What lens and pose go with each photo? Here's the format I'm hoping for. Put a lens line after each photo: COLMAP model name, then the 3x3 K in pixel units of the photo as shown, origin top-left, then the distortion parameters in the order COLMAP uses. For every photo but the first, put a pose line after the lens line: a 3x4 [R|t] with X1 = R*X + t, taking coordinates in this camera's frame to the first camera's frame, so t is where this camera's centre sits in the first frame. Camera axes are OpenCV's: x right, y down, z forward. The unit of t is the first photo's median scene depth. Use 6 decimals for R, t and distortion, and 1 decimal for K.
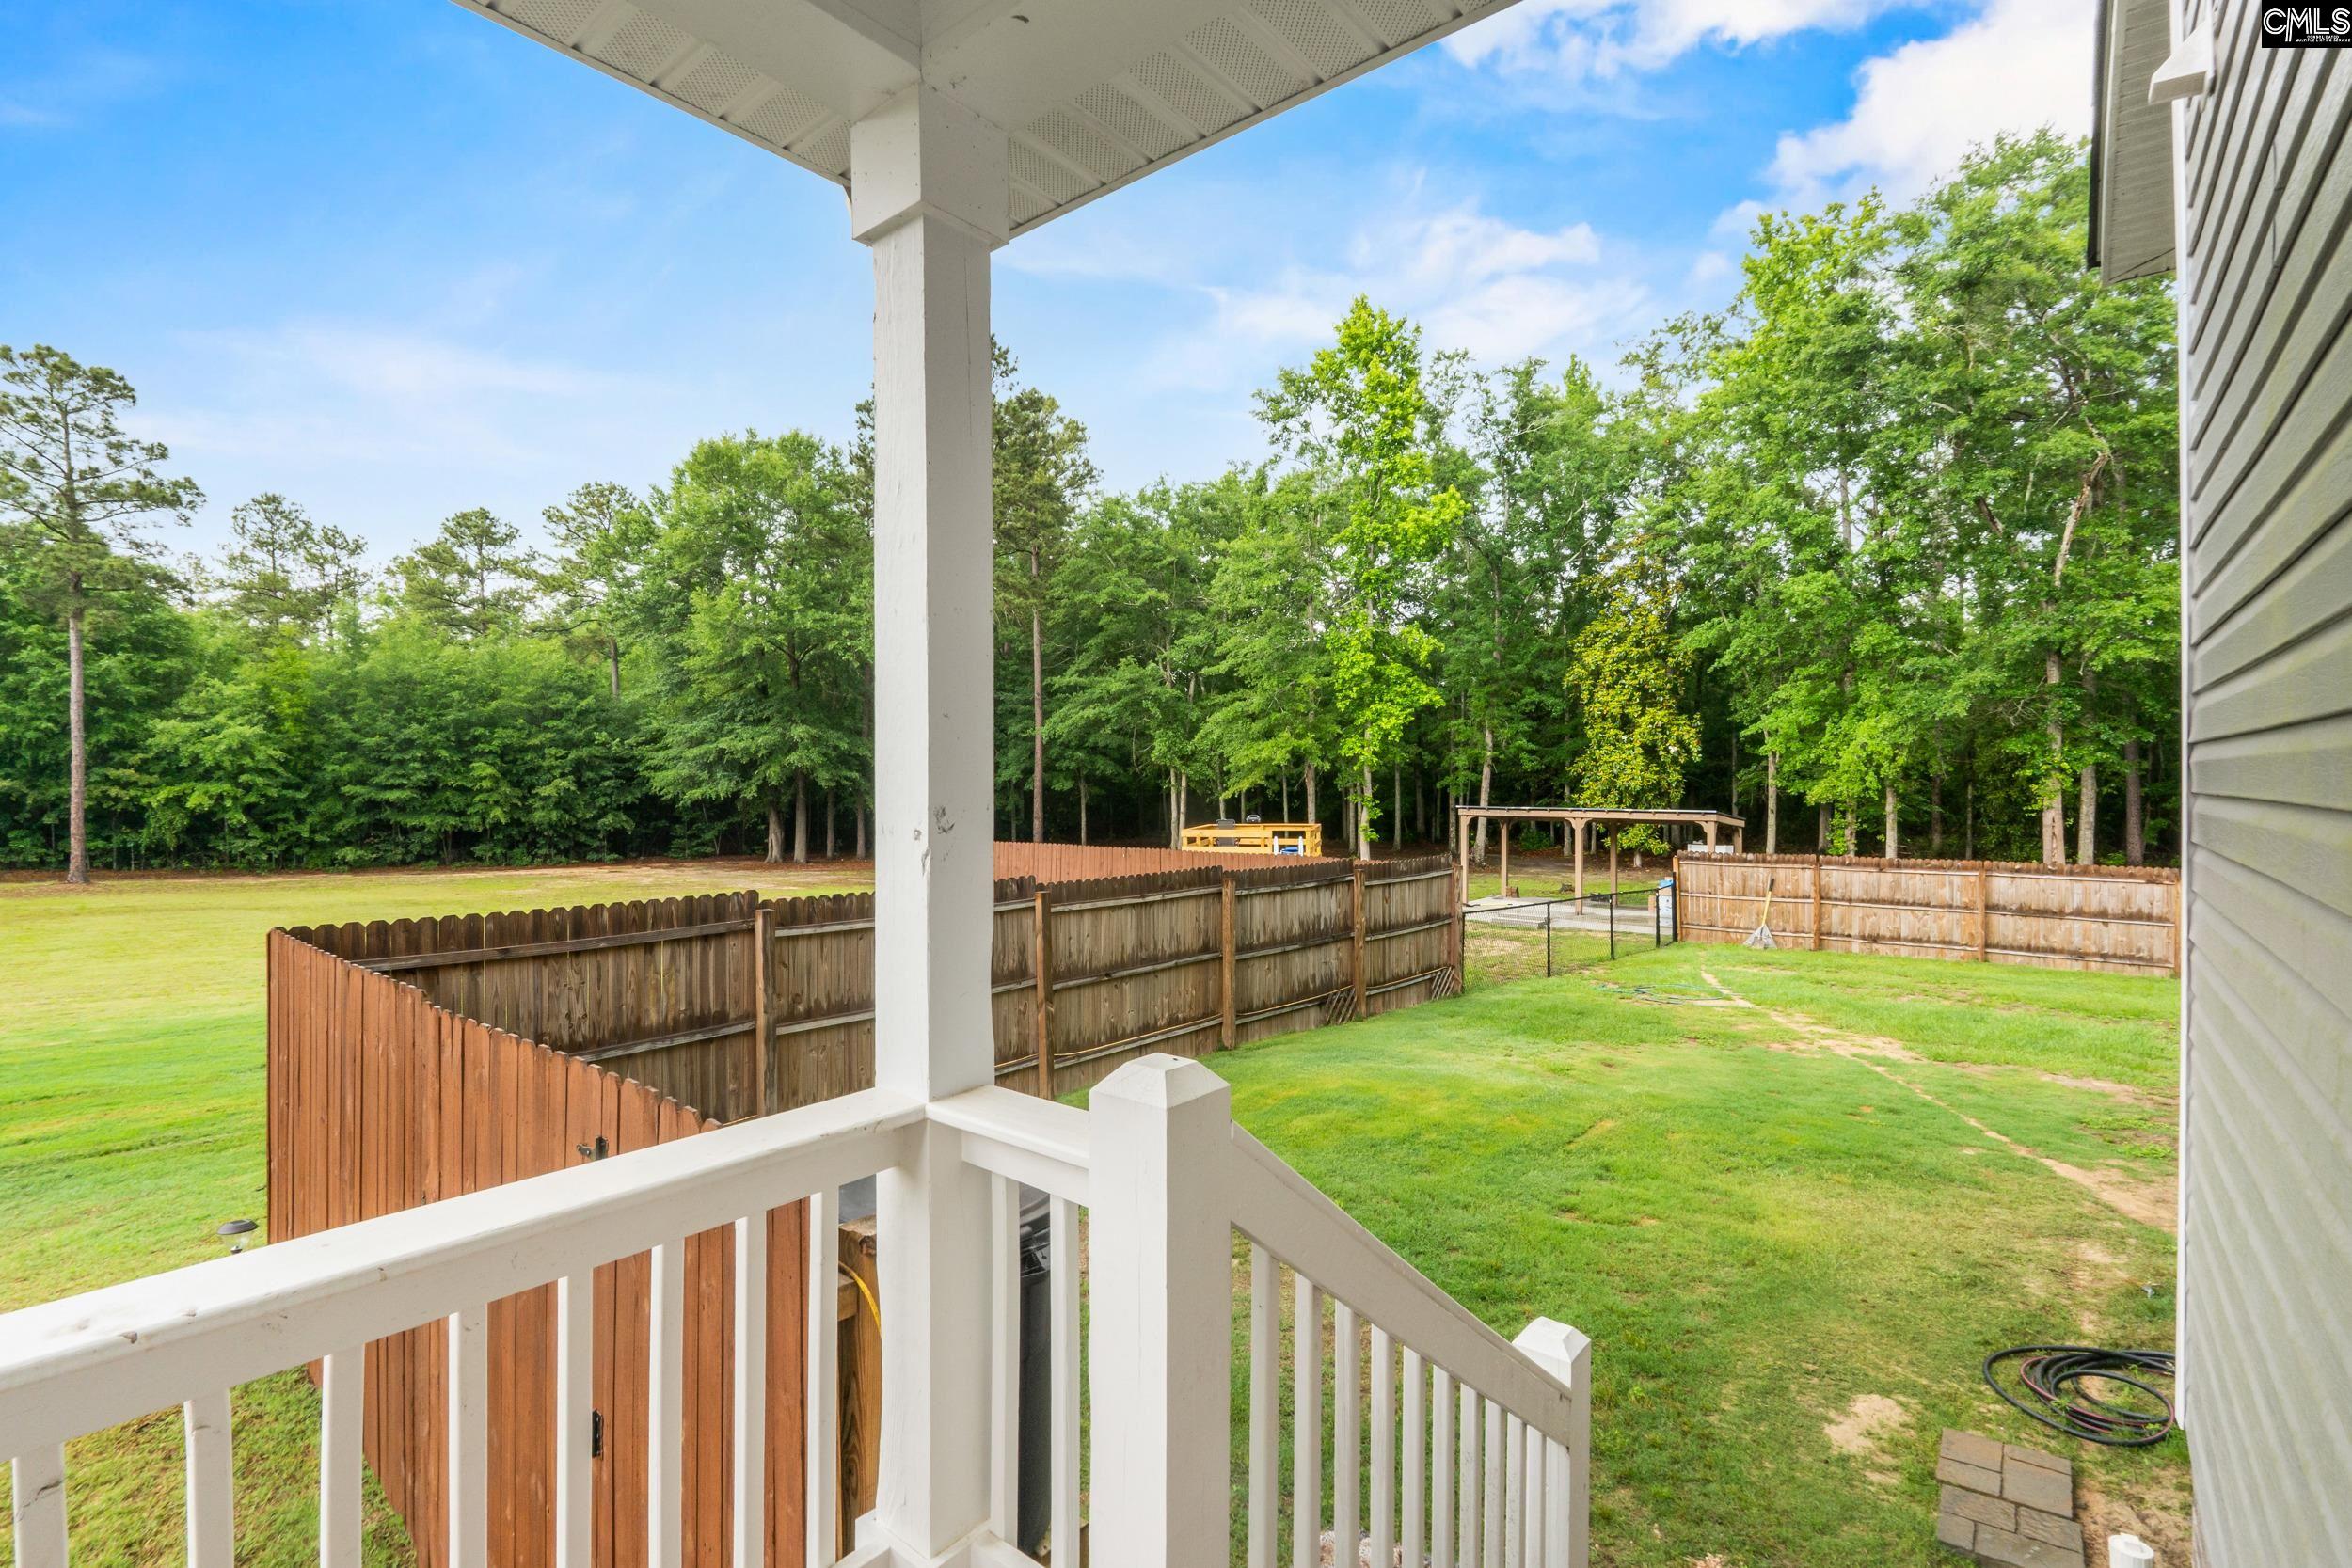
lens RADIAL K [[1087.4, 0, 1176.0], [0, 1087.4, 784.0], [0, 0, 1]] dist [0.003174, 0.000033]
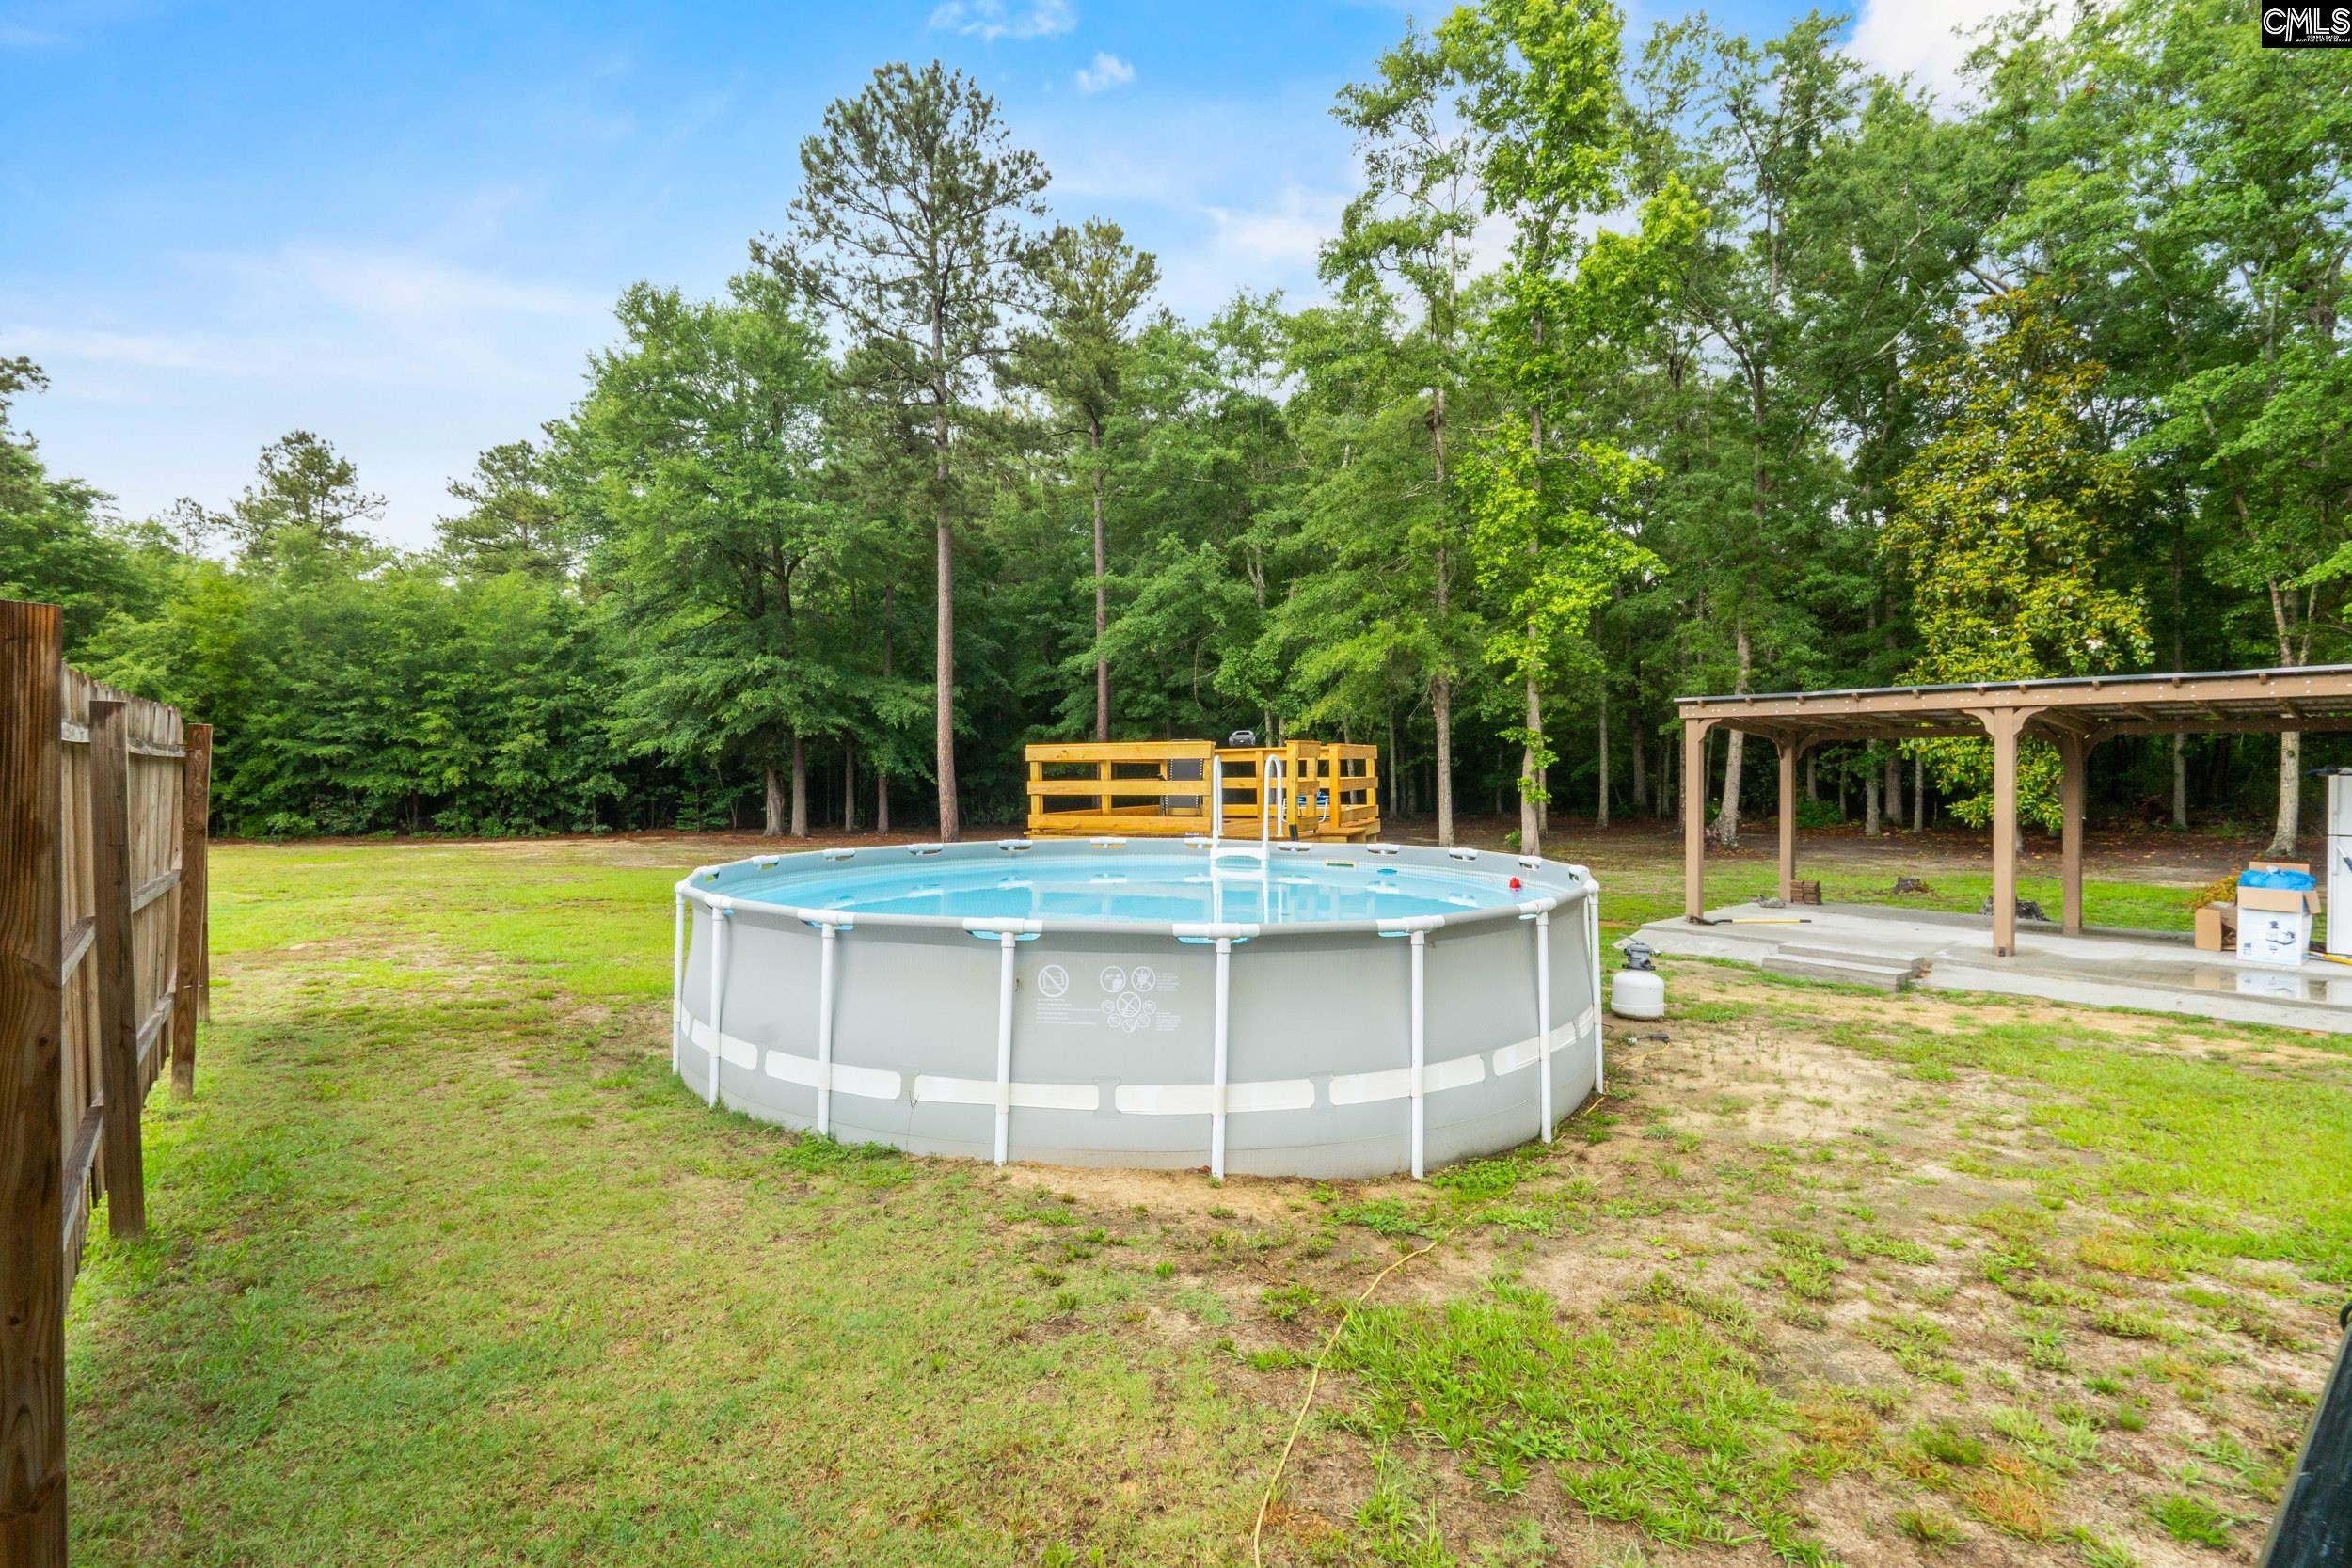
lens RADIAL K [[1069.4, 0, 1176.0], [0, 1069.4, 784.0], [0, 0, 1]] dist [-0.000844, -0.000118]
pose [[0.979685, -0.002445, -0.200528, 0.089847], [0.004547, 0.999939, 0.010023, 0.030866], [0.200491, -0.010731, 0.979637, 0.327852]]
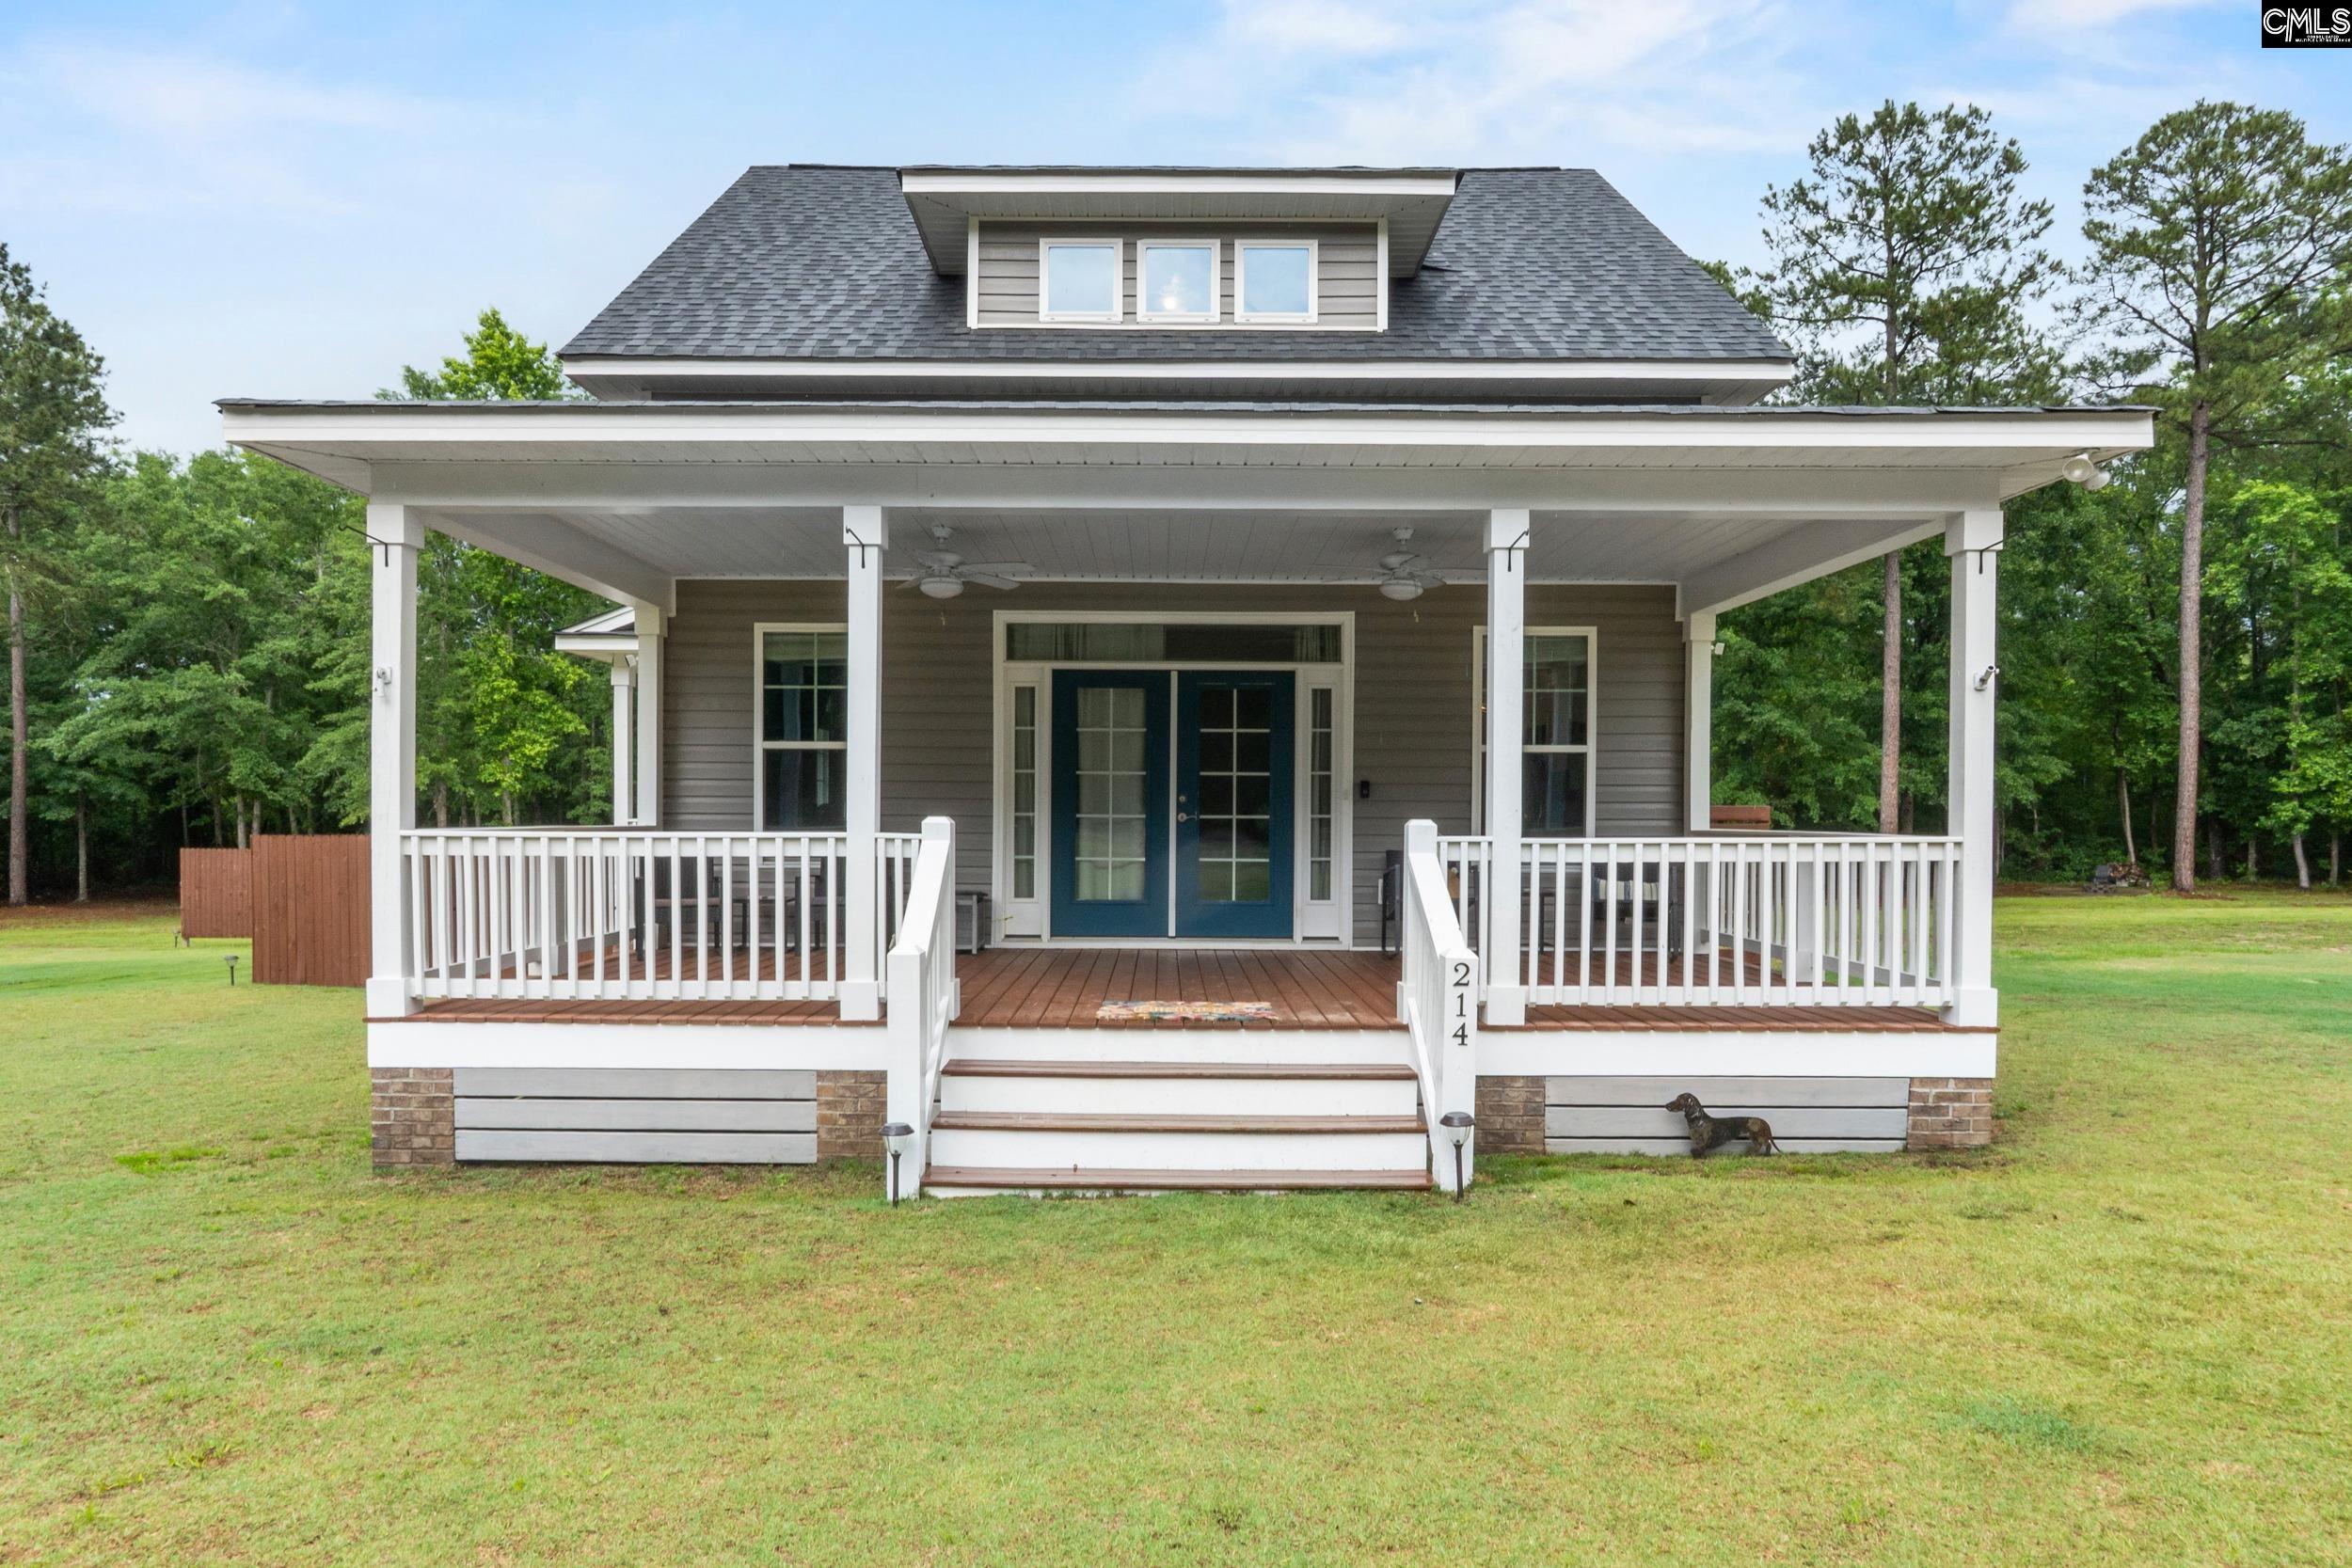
lens RADIAL K [[1363.4, 0, 1170.9], [0, 1363.4, 831.5], [0, 0, 1]] dist [-0.001714, 0.001315]
pose [[0.778043, -0.005490, 0.628187, -0.120776], [0.001936, 0.999978, 0.006342, 0.011298], [-0.628208, -0.003718, 0.778036, -0.311581]]
